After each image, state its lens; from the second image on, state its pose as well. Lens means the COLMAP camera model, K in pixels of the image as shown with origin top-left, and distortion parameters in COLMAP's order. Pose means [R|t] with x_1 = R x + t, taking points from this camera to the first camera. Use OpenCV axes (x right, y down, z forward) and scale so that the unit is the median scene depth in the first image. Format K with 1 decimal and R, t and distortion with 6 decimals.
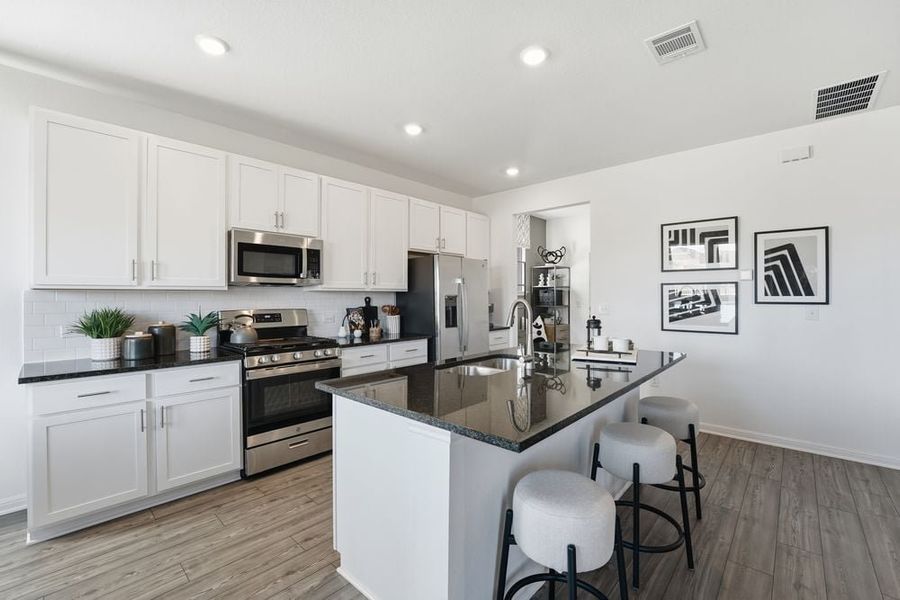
lens RADIAL K [[370.4, 0, 446.5], [0, 370.4, 294.9], [0, 0, 1]] dist [-0.005255, -0.000217]
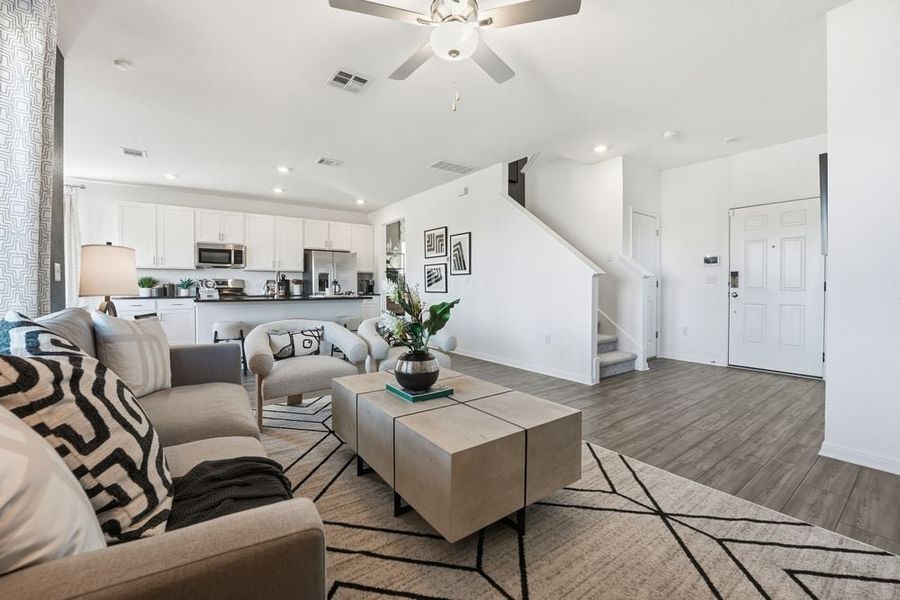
lens RADIAL K [[370.4, 0, 454.8], [0, 370.4, 298.8], [0, 0, 1]] dist [-0.005255, -0.000217]
pose [[0.978939, 0.006570, -0.204048, 1.274024], [-0.000486, 0.999554, 0.029850, 0.089214], [0.204153, -0.029122, 0.978506, -0.803330]]
